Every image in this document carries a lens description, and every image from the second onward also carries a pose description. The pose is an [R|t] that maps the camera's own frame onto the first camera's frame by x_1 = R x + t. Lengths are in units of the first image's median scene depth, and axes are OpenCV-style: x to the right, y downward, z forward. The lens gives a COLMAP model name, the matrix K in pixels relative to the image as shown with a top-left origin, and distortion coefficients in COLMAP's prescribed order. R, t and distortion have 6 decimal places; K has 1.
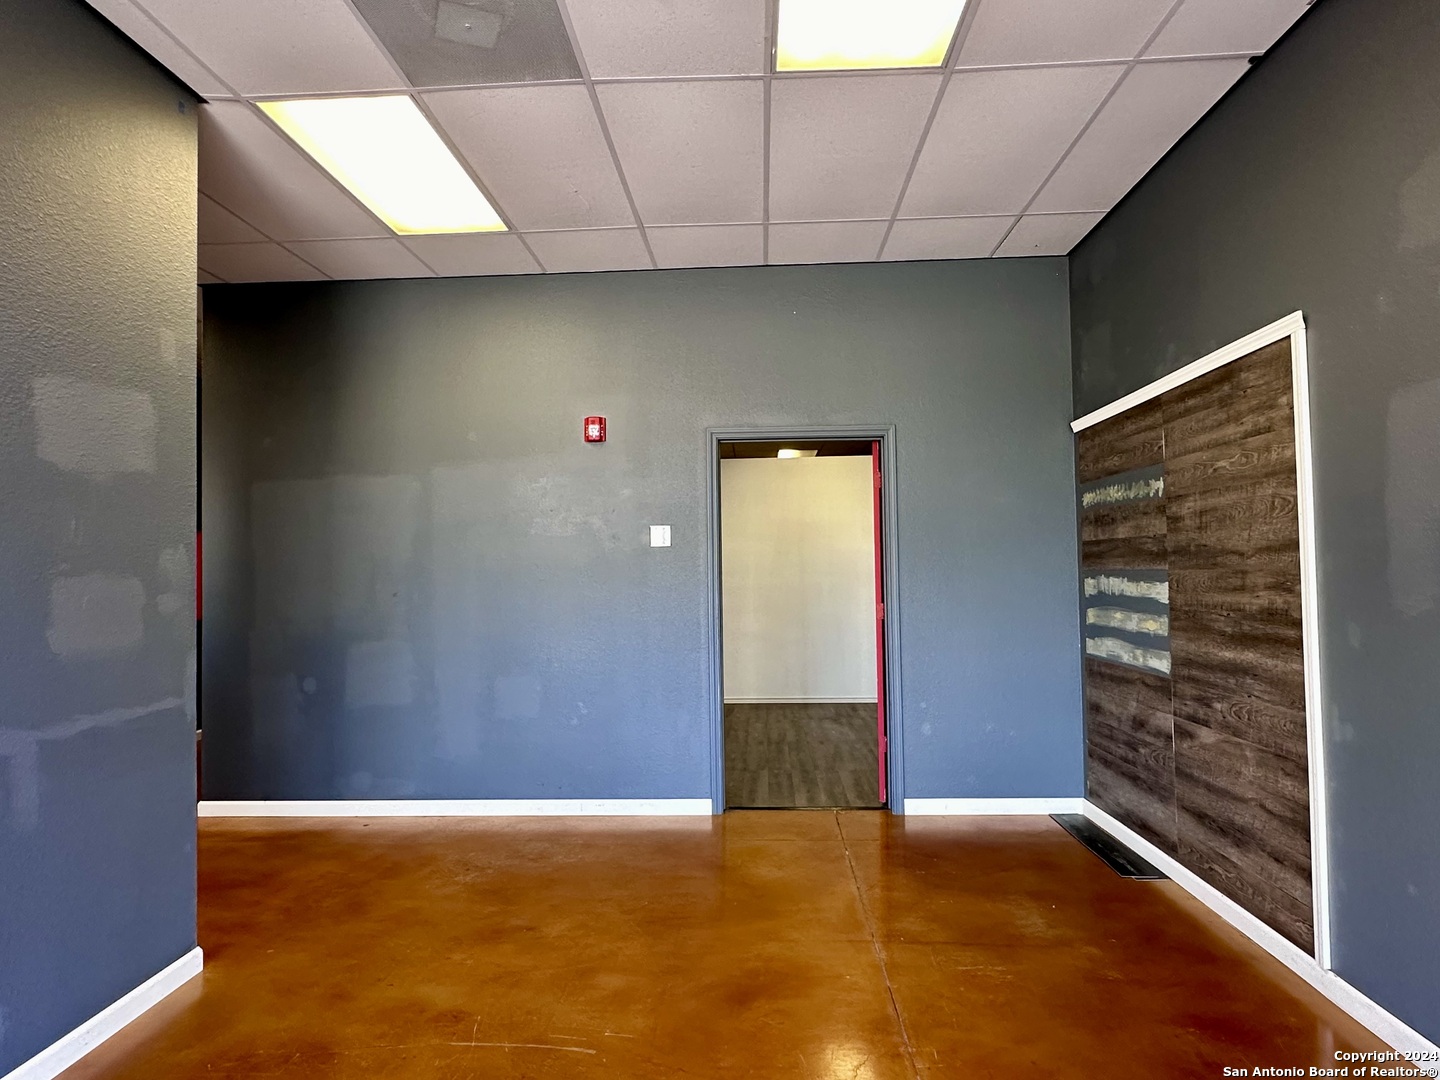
lens RADIAL K [[833.9, 0, 719.6], [0, 833.9, 545.9], [0, 0, 1]] dist [-0.001276, 0.001381]
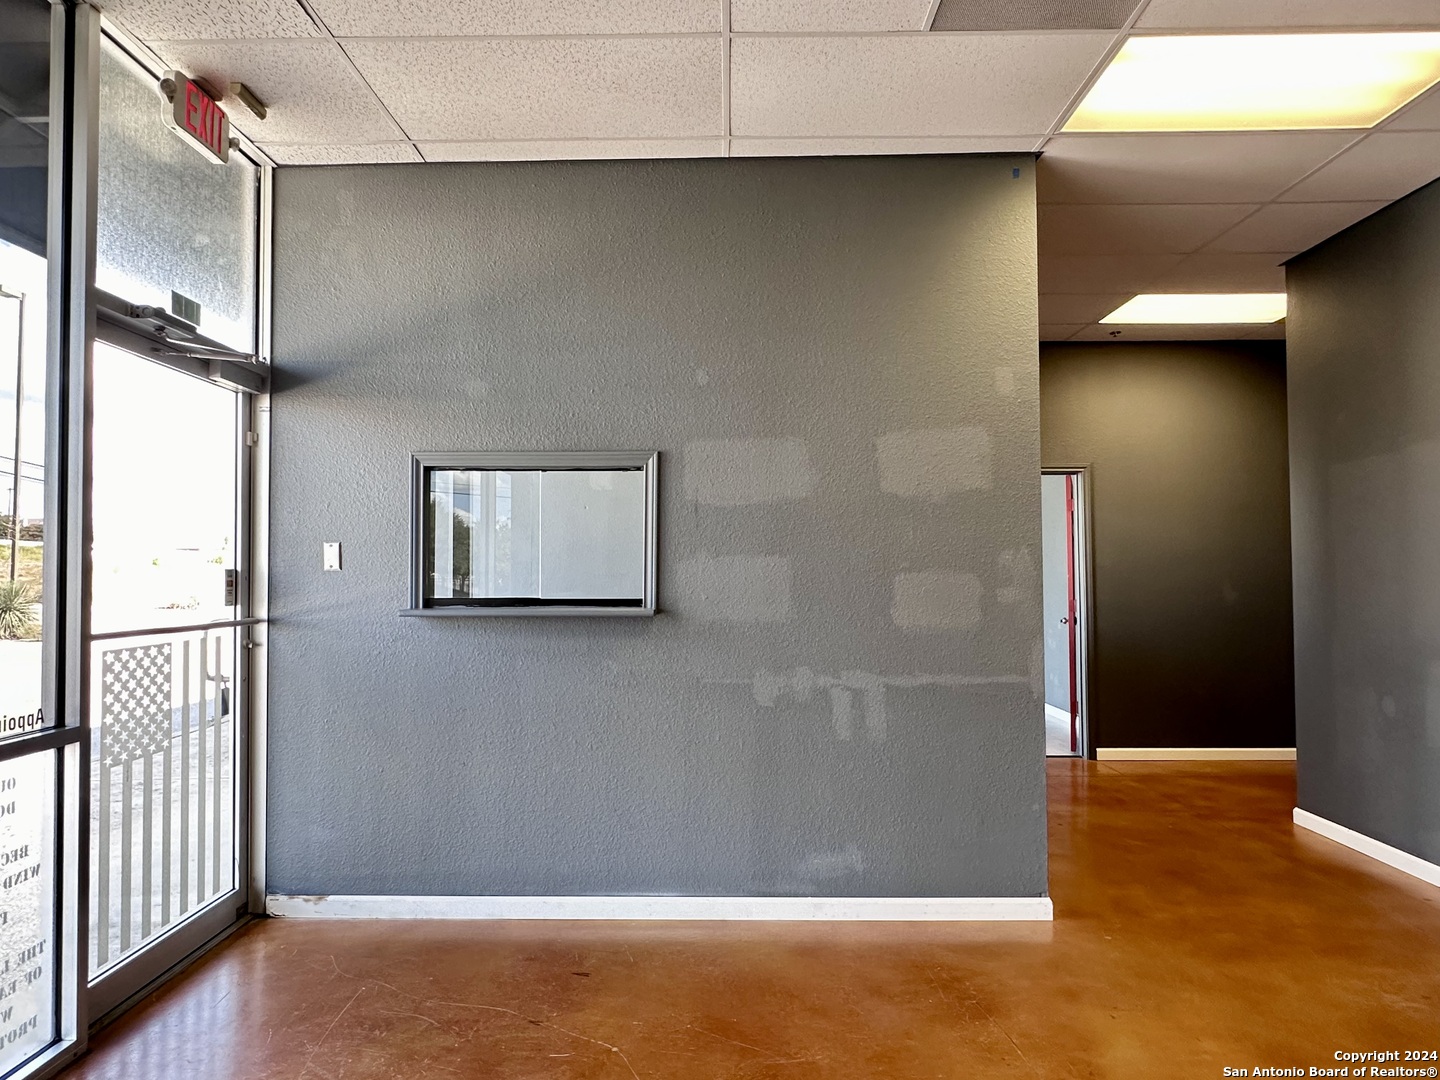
lens RADIAL K [[833.9, 0, 728.2], [0, 833.9, 549.7], [0, 0, 1]] dist [-0.001276, 0.001381]
pose [[0.032864, -0.014277, -0.999358, 0.498956], [0.031009, 0.999431, -0.013259, 0.006651], [0.998979, -0.030553, 0.033288, 0.531082]]
